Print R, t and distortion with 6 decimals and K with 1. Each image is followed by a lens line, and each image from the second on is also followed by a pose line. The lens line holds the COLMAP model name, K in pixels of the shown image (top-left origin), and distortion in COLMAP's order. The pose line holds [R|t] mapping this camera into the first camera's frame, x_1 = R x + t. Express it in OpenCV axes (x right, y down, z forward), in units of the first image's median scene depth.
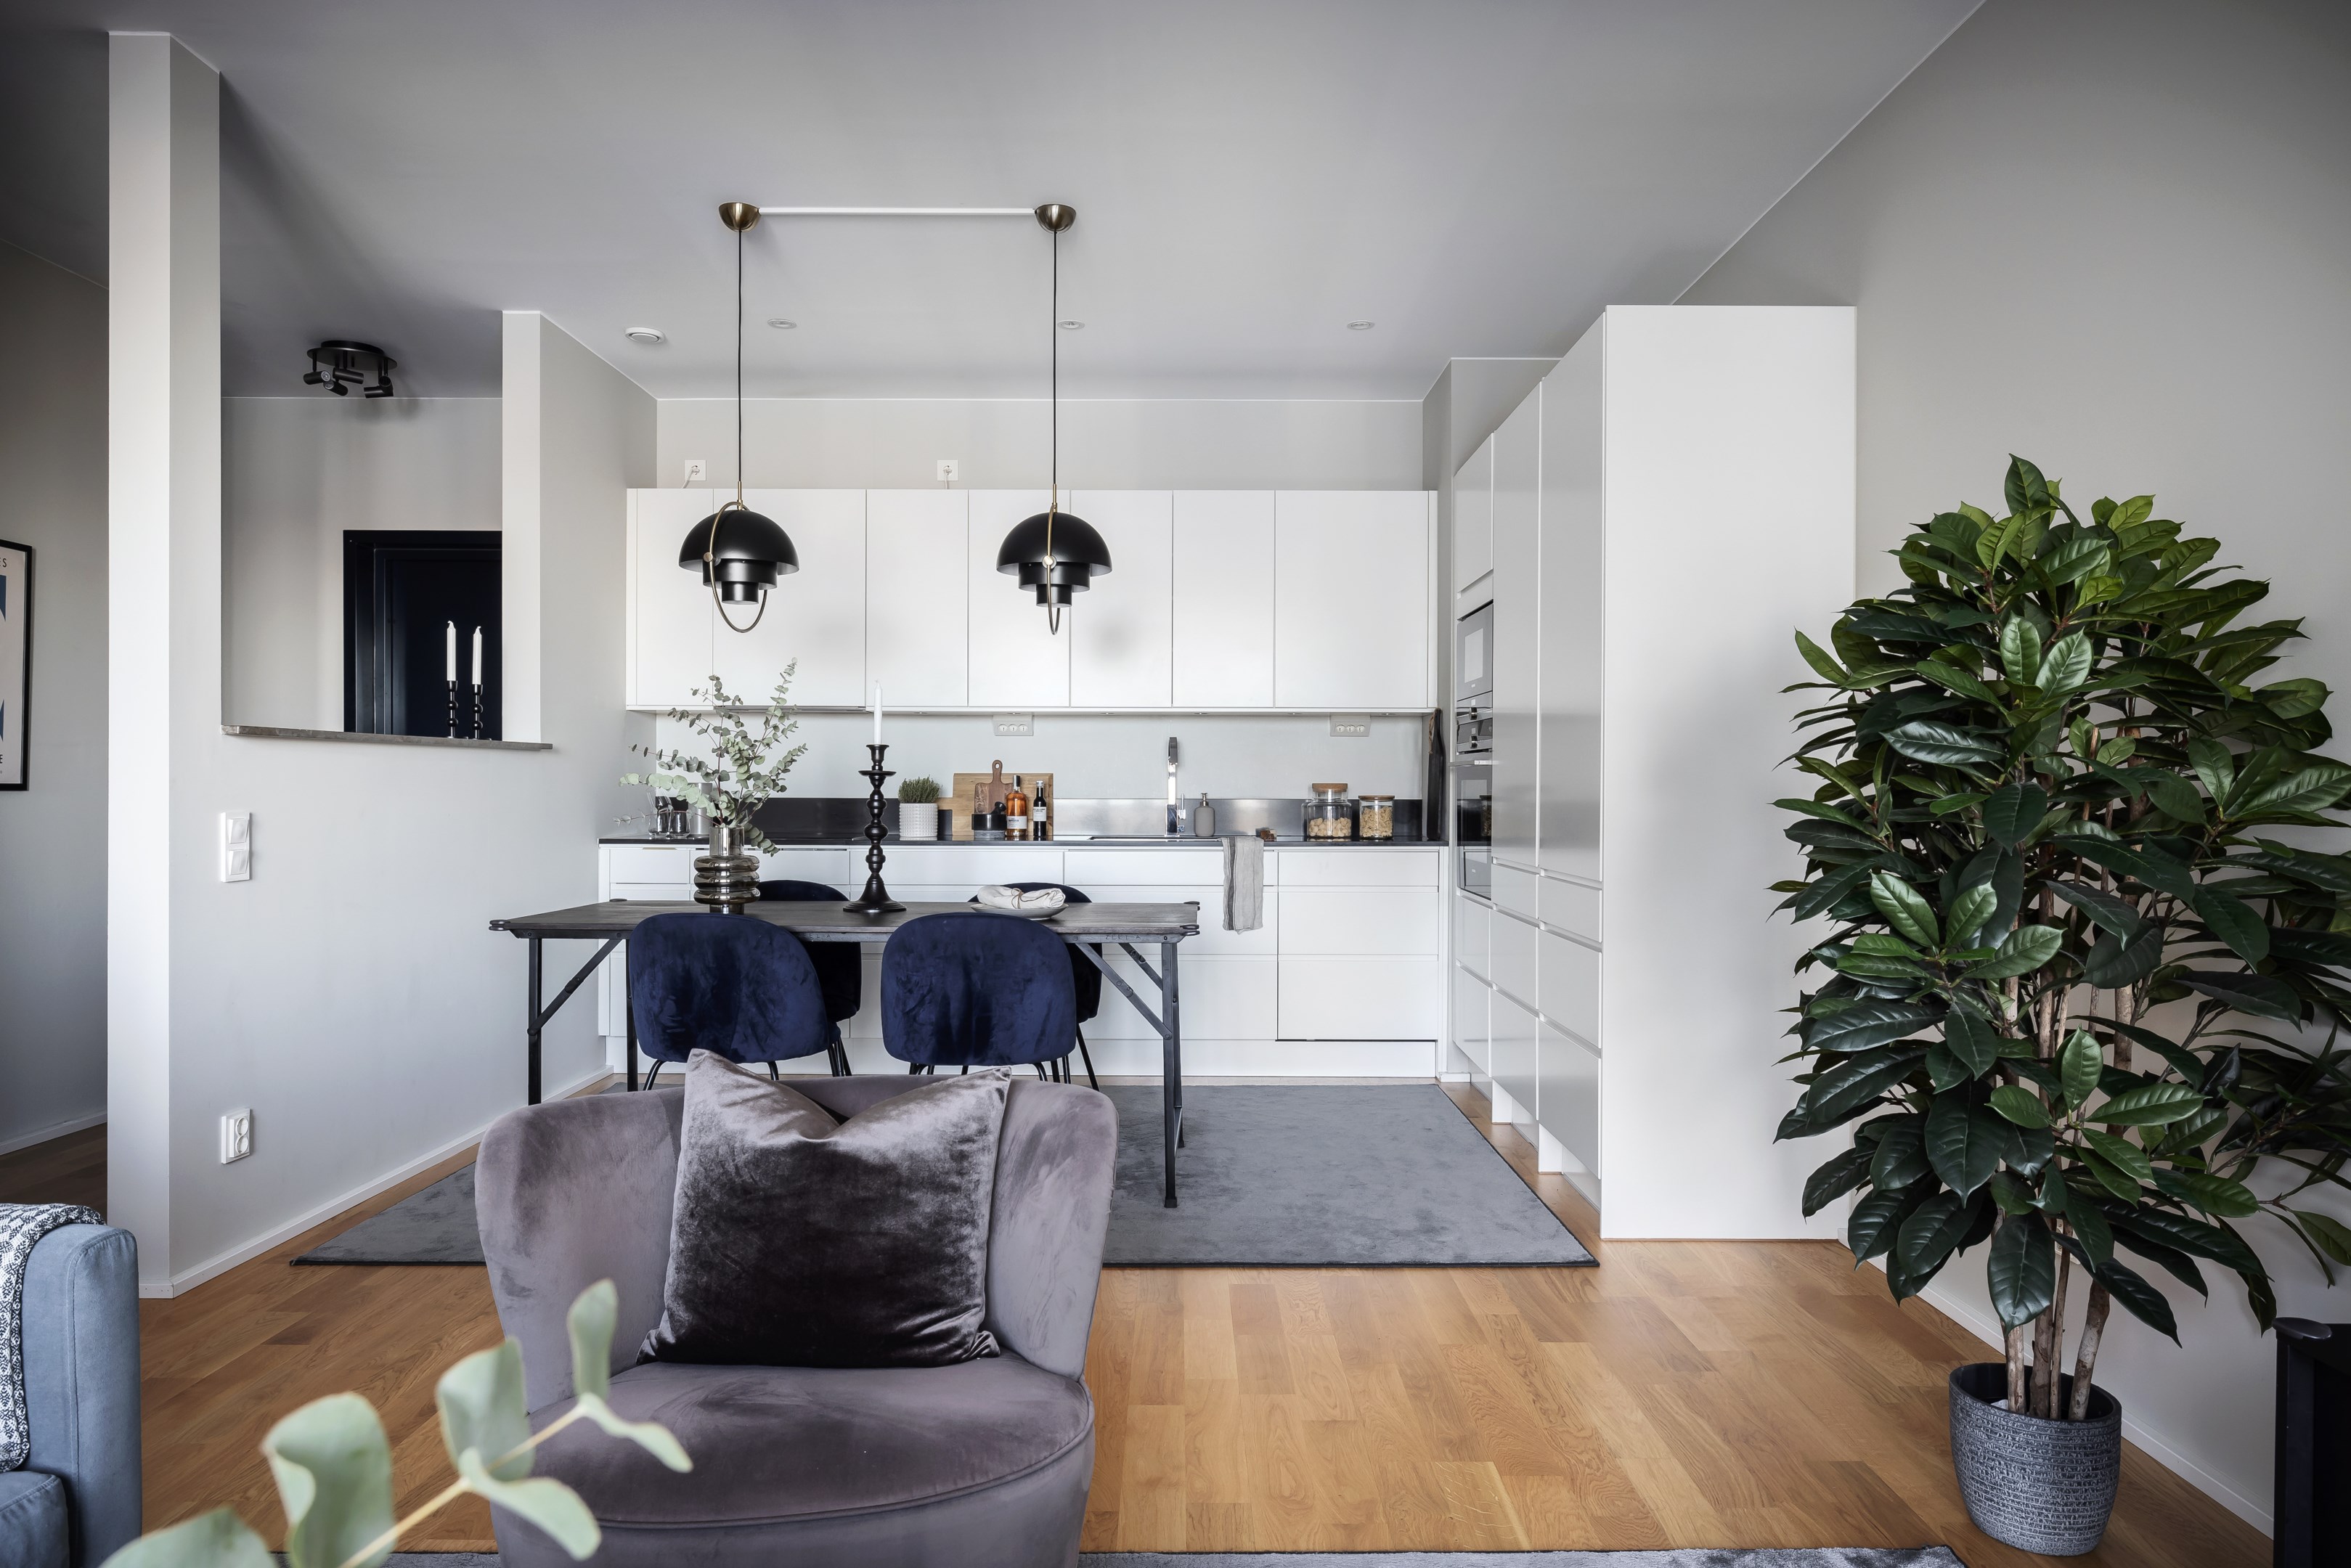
lens RADIAL K [[1469.2, 0, 1159.2], [0, 1469.2, 787.0], [0, 0, 1]] dist [-0.000582, -0.003318]
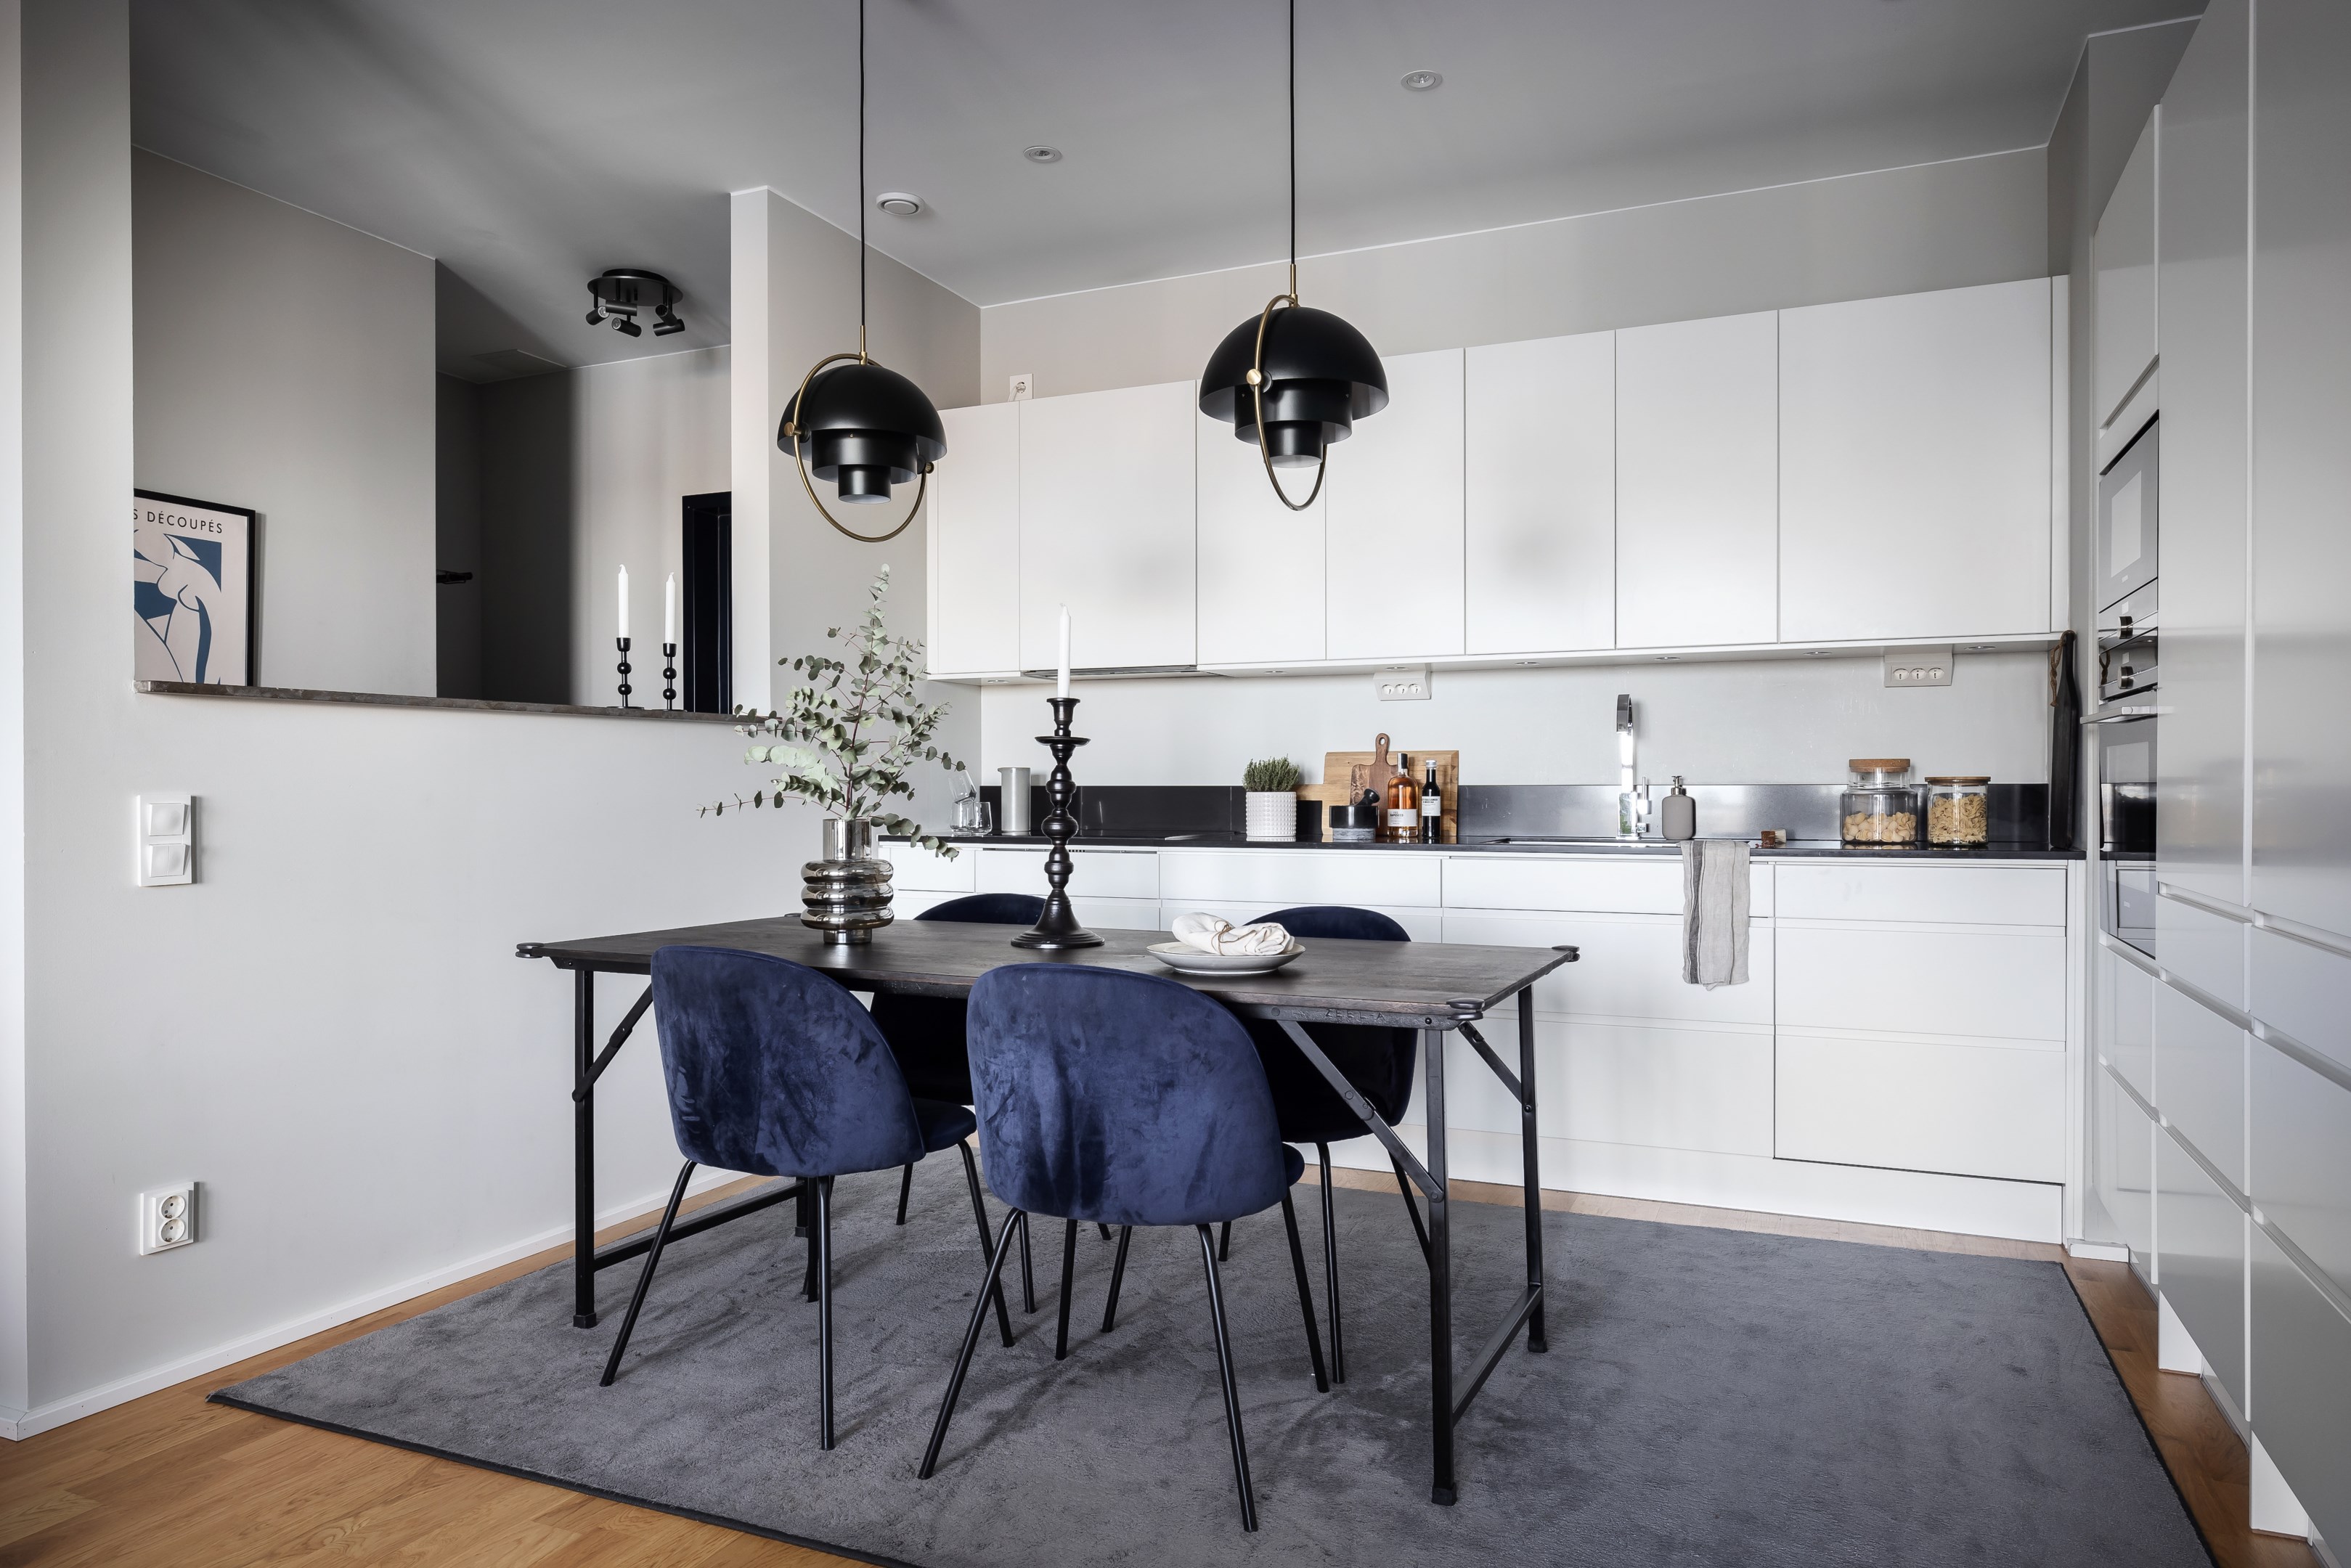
lens RADIAL K [[1469.2, 0, 1169.7], [0, 1469.2, 787.0], [0, 0, 1]] dist [-0.000582, -0.003318]
pose [[0.917006, -0.004374, -0.398849, 0.122118], [0.004155, 0.999990, -0.001412, 0.012864], [0.398851, -0.000362, 0.917016, 0.399716]]
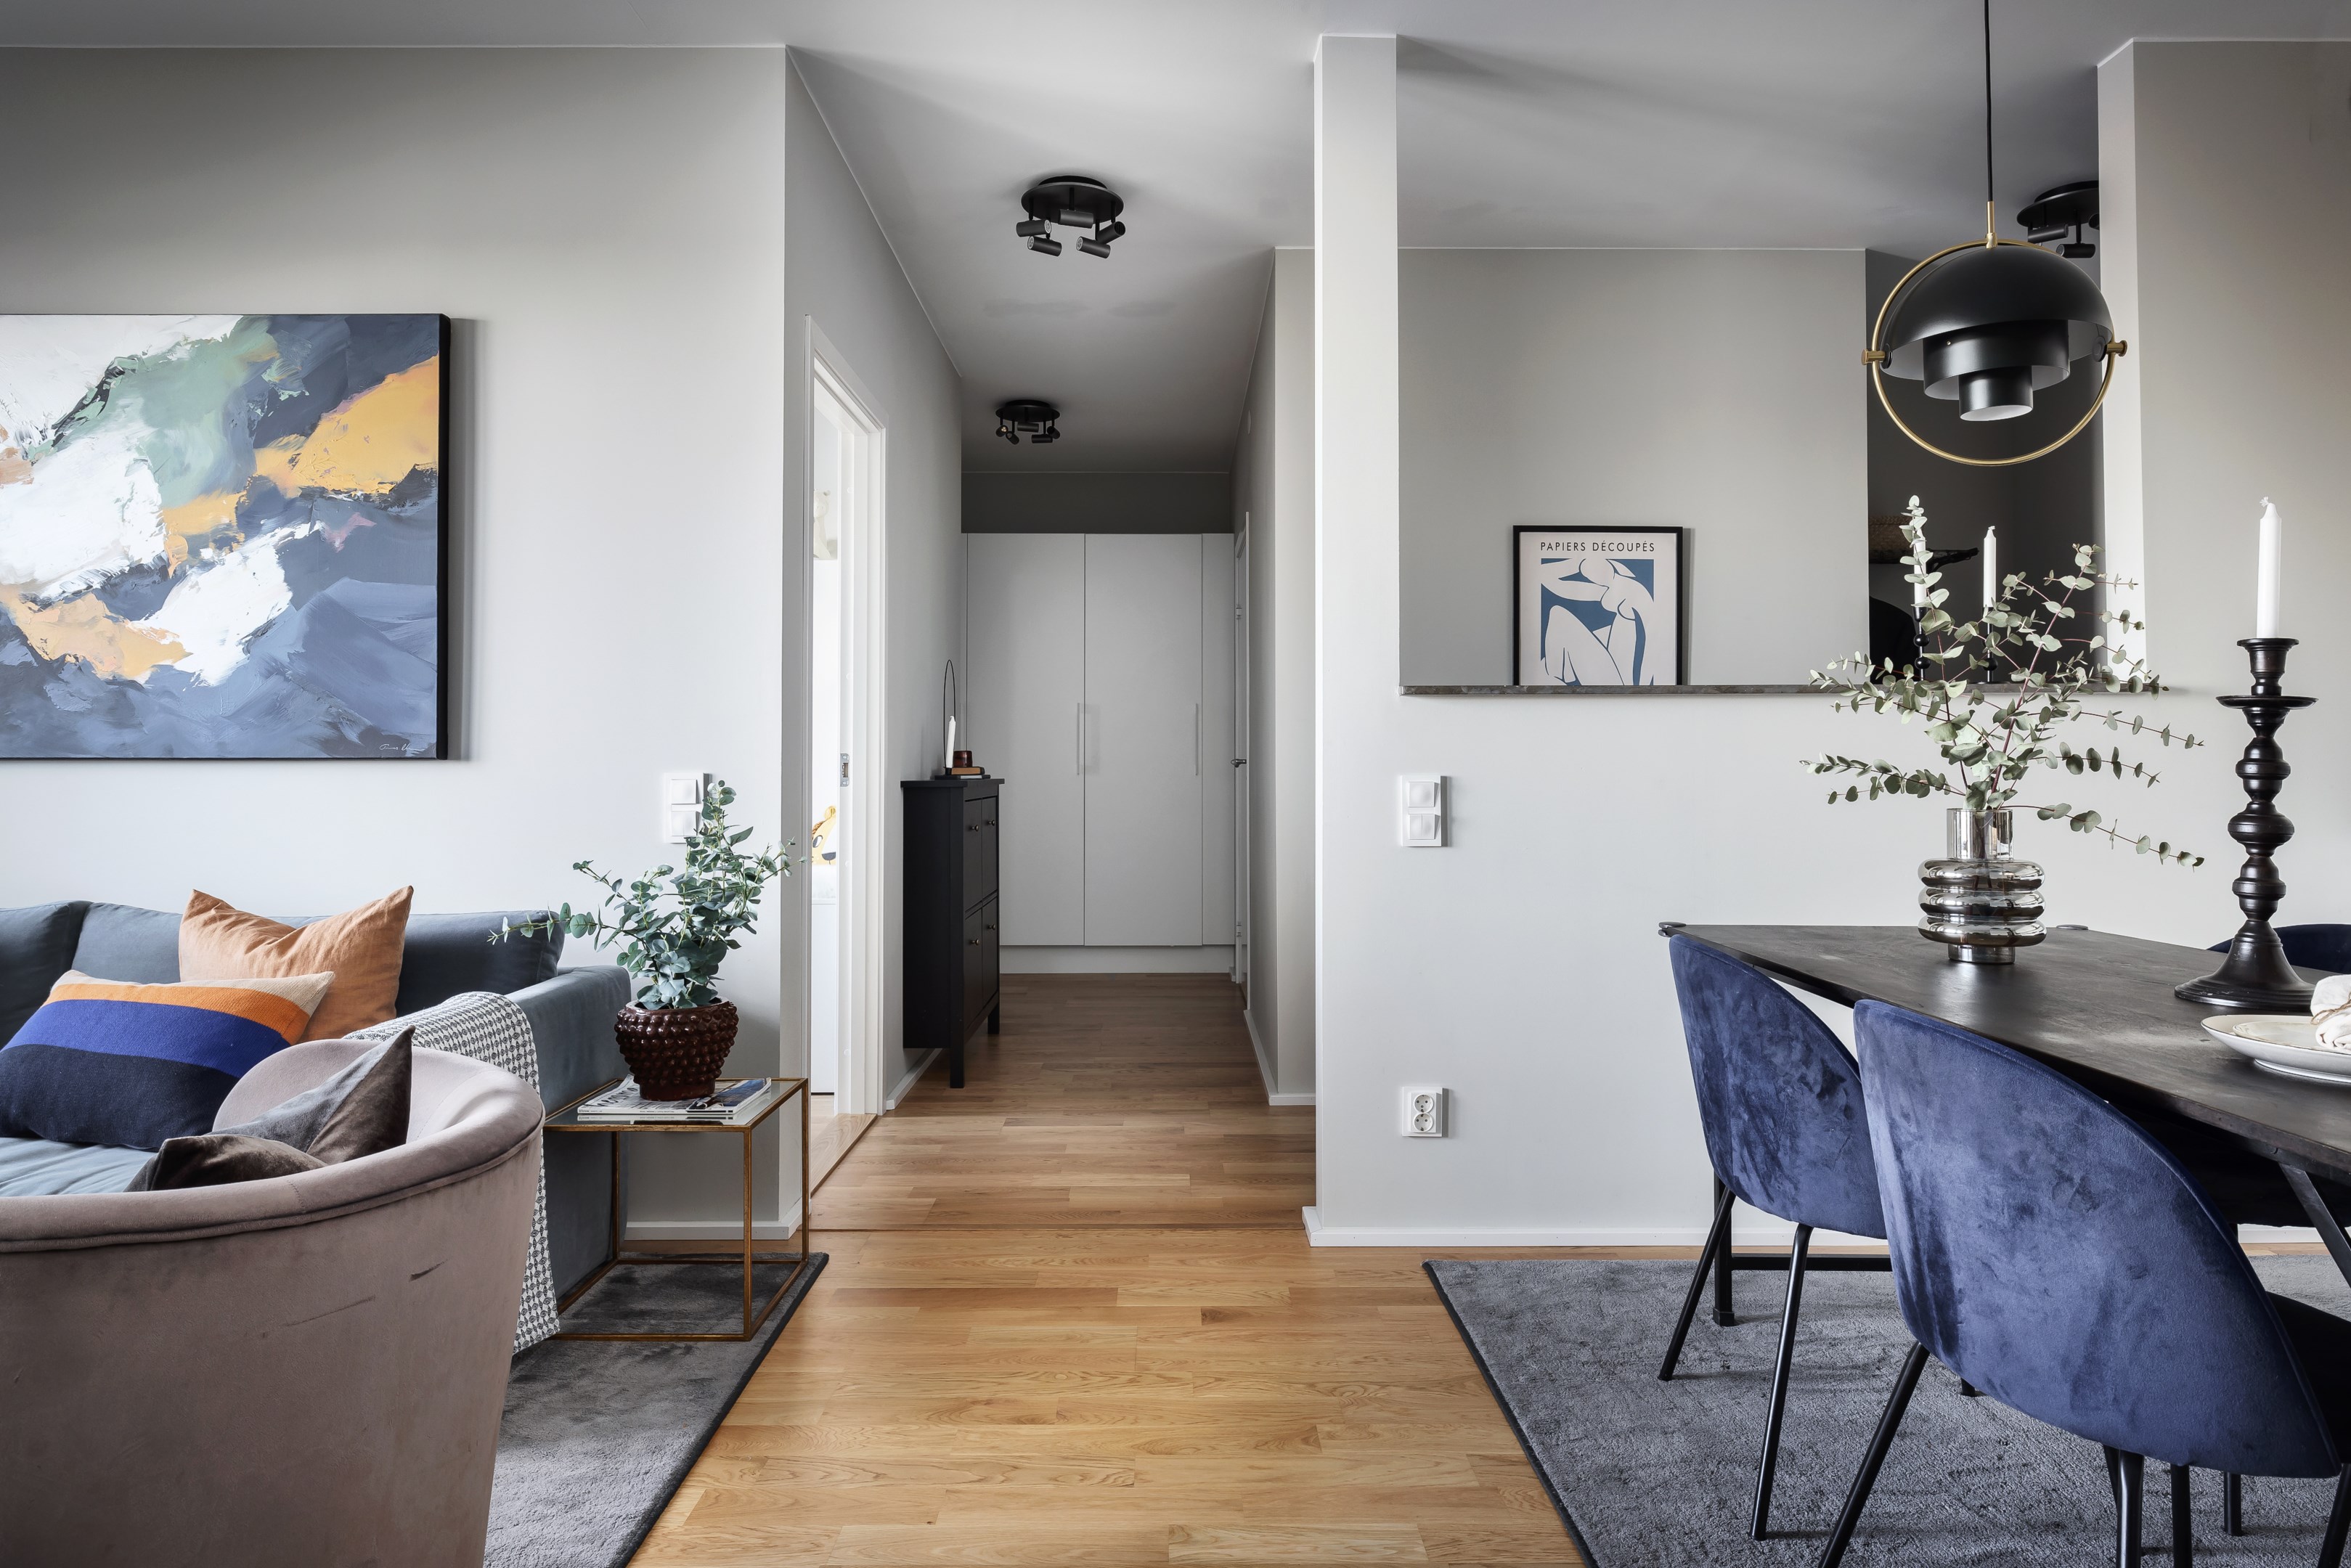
lens RADIAL K [[1437.8, 0, 1195.9], [0, 1437.8, 736.4], [0, 0, 1]] dist [-0.005625, 0.002970]
pose [[0.013030, -0.027732, -0.999530, 0.249114], [-0.002191, 0.999612, -0.027763, 0.014458], [0.999913, 0.002552, 0.012964, 0.660003]]
